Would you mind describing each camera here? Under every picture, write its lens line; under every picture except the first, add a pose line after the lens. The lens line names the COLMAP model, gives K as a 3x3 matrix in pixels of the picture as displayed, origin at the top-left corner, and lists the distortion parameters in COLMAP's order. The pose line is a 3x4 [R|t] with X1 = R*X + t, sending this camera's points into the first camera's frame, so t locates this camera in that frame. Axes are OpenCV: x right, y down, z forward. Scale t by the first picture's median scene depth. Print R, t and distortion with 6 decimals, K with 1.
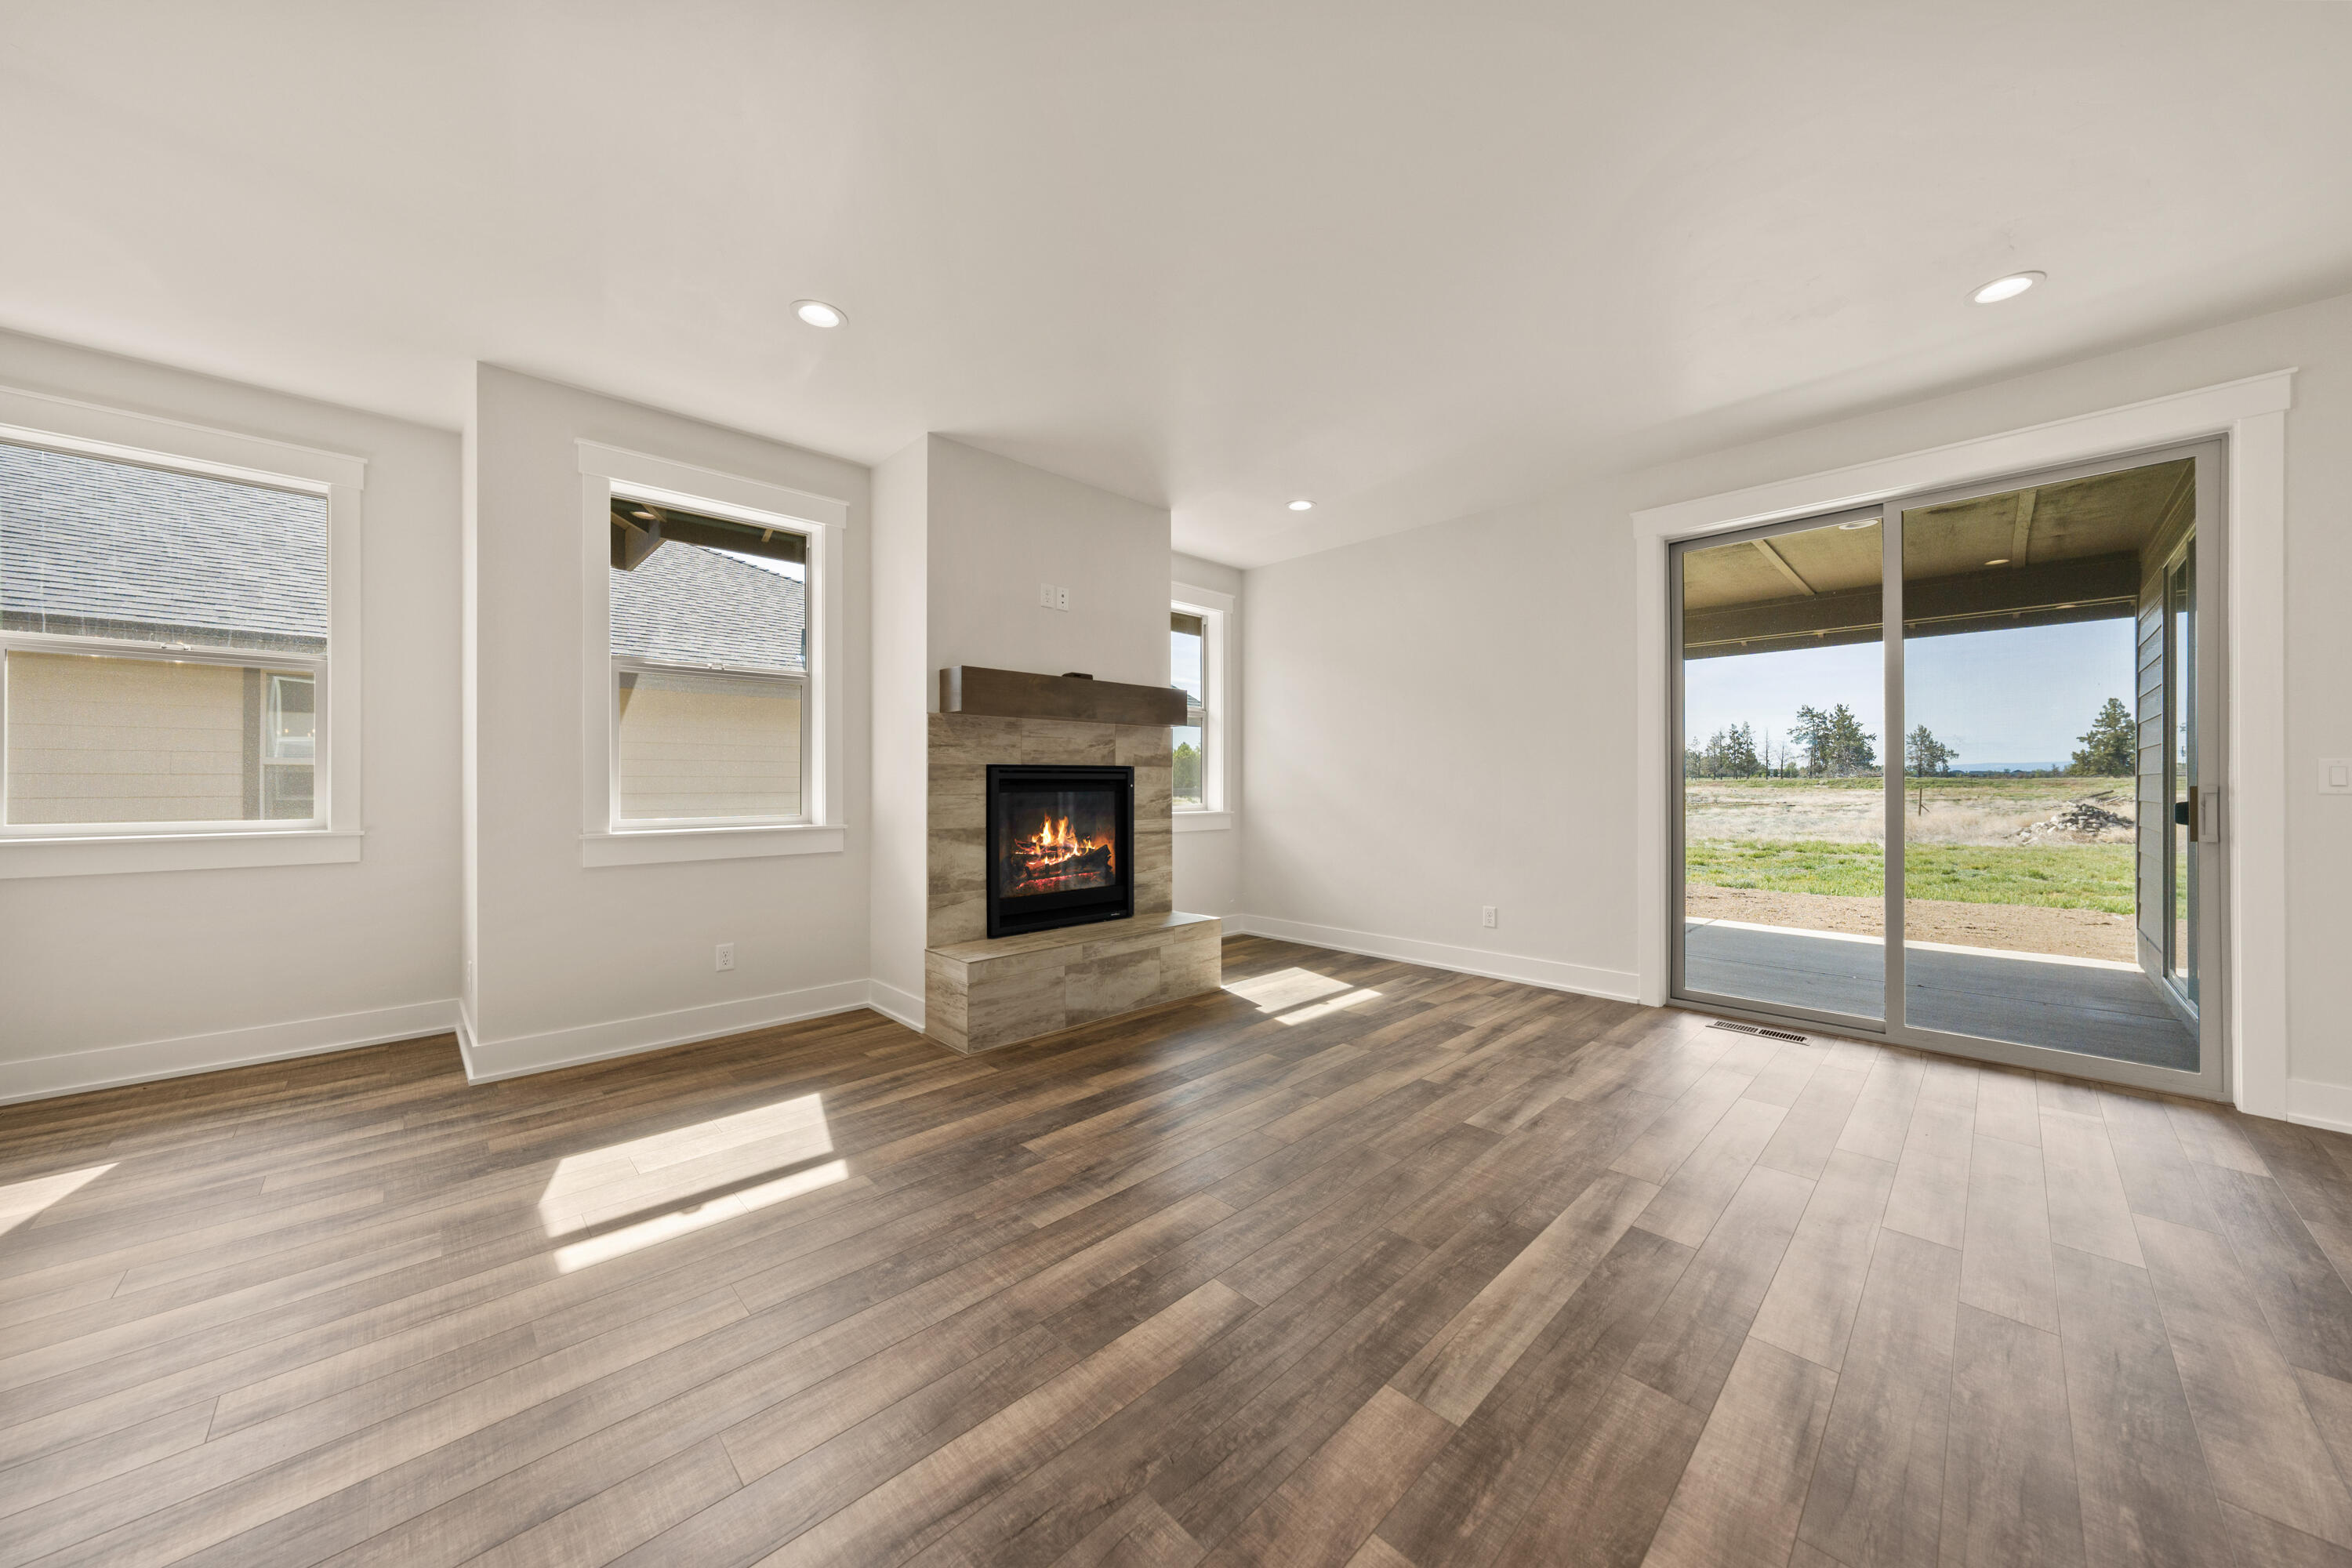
lens RADIAL K [[801.2, 0, 1171.5], [0, 801.2, 780.8], [0, 0, 1]] dist [-0.008927, 0.004002]
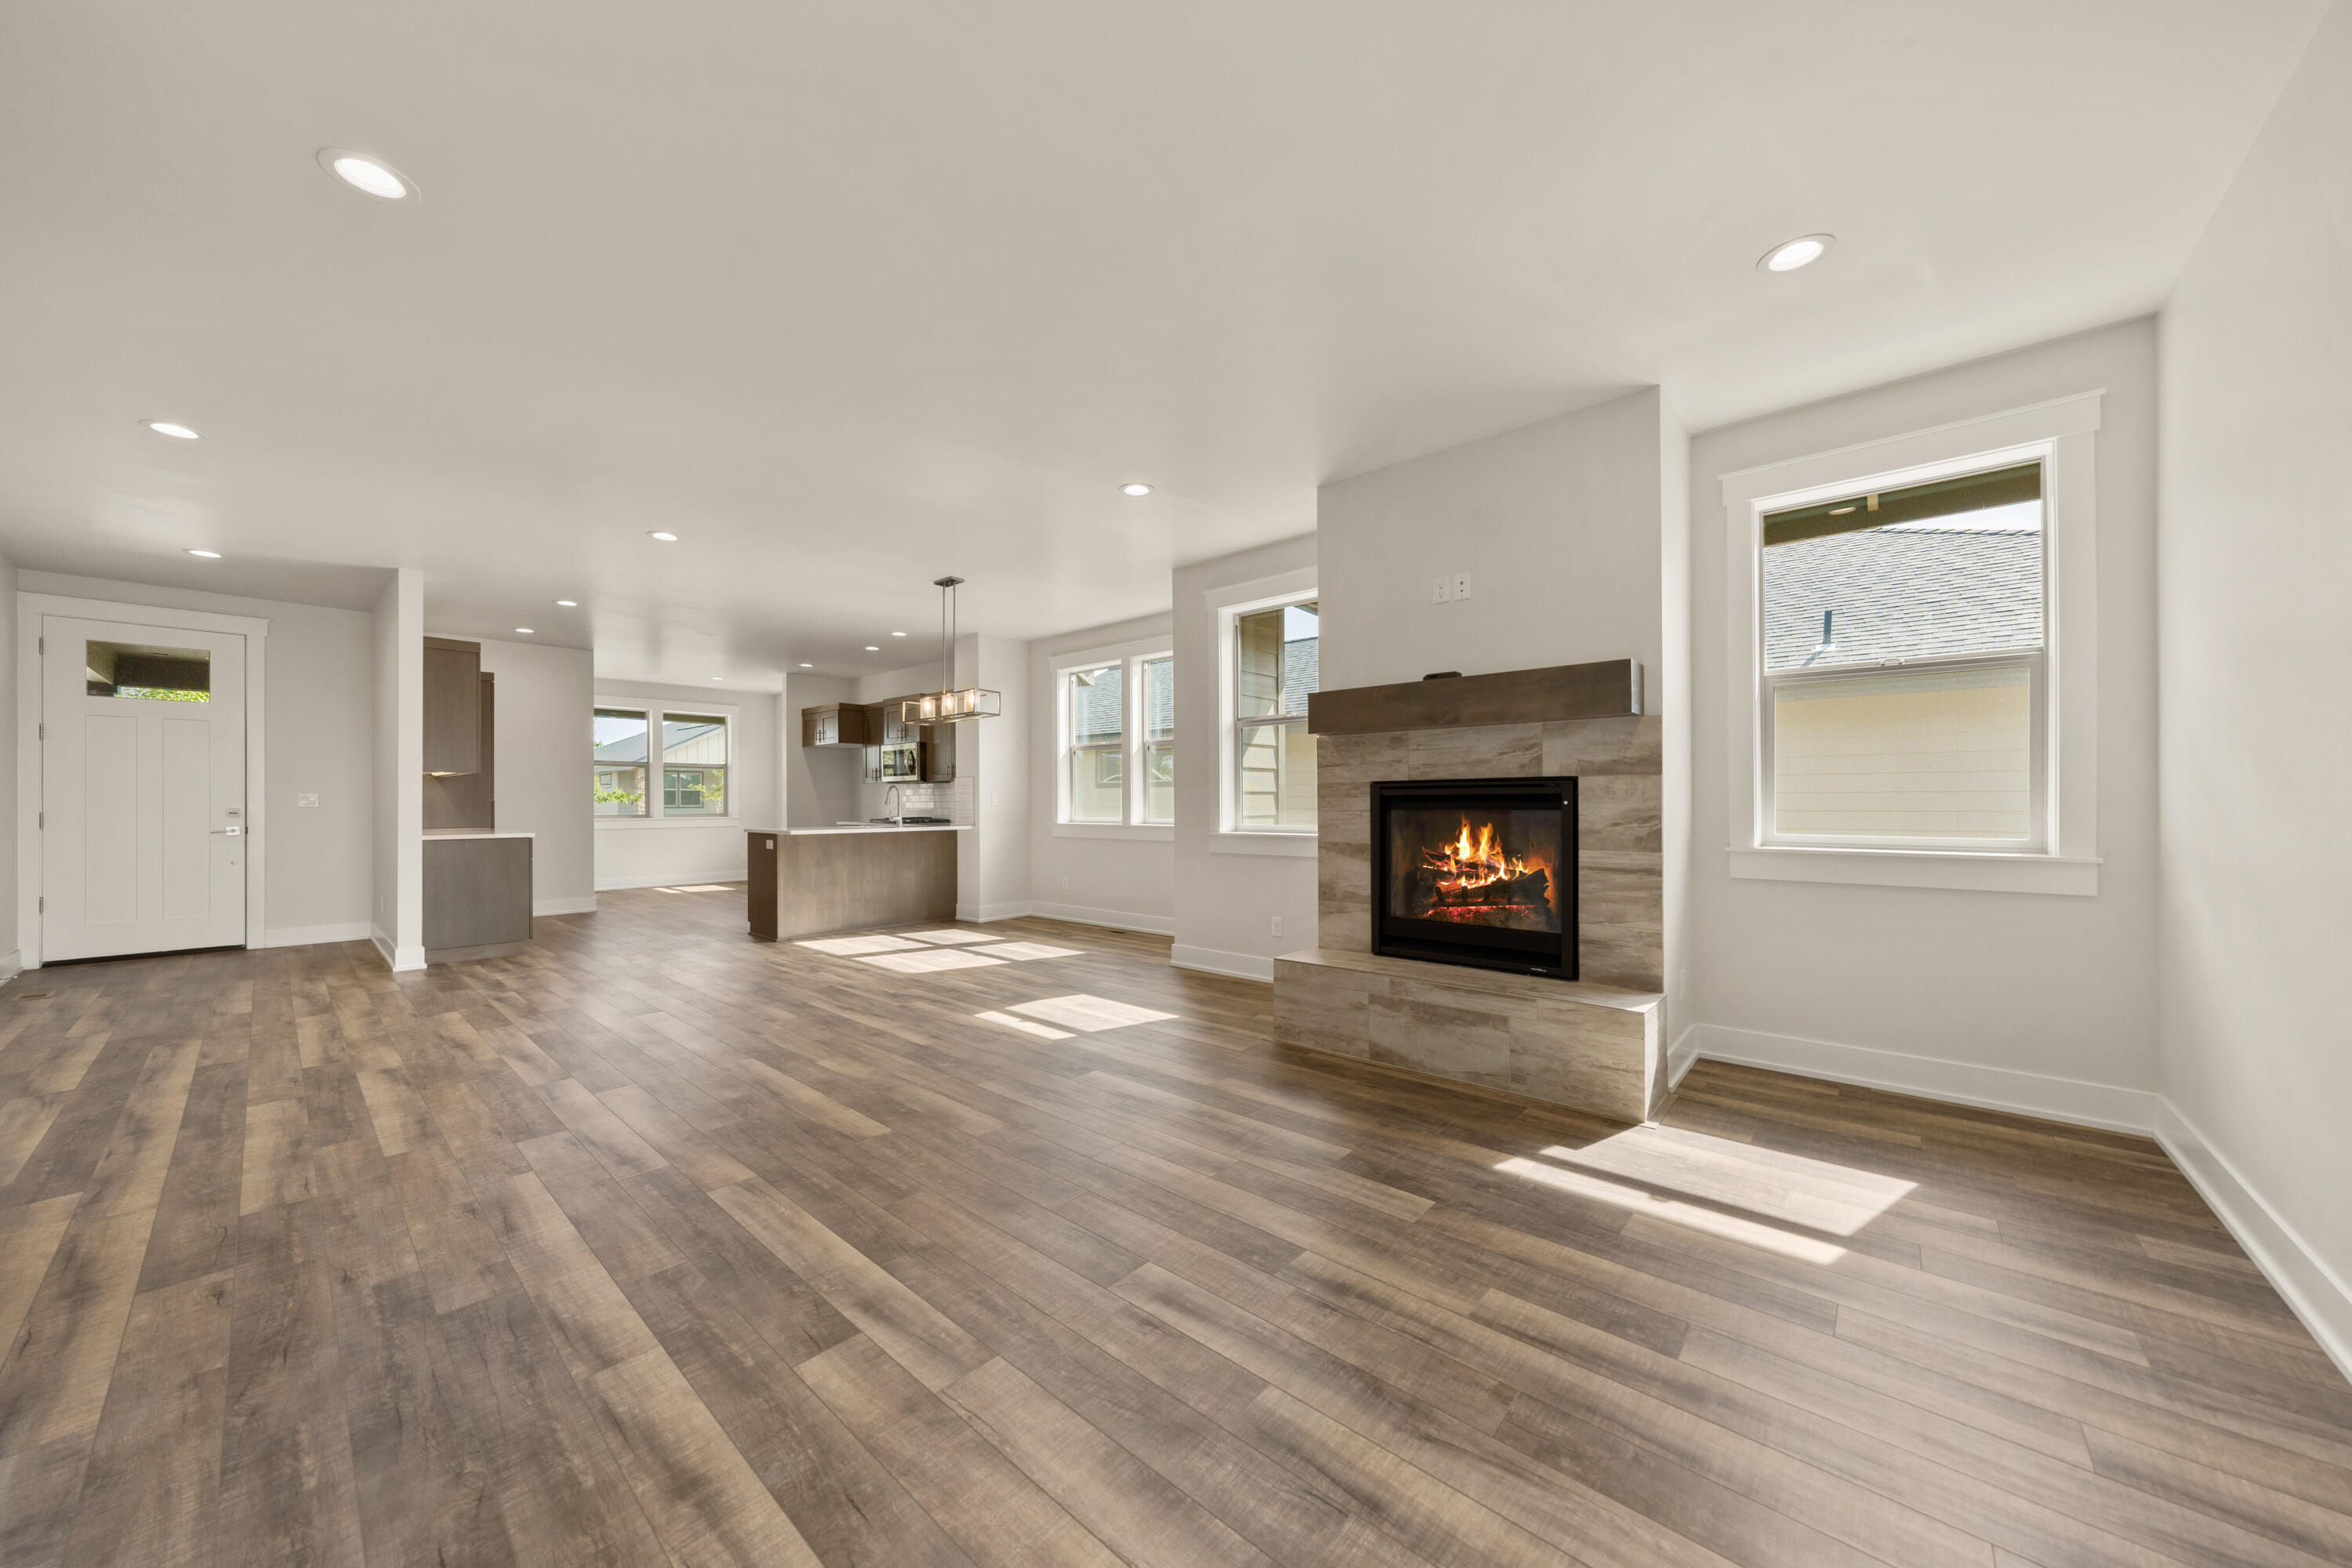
lens RADIAL K [[813.1, 0, 1176.8], [0, 813.1, 800.0], [0, 0, 1]] dist [-0.000111, 0.000193]
pose [[0.080775, -0.003514, -0.996726, 0.834822], [0.004529, 0.999985, -0.003158, 0.005605], [0.996722, -0.004259, 0.080790, 0.727189]]
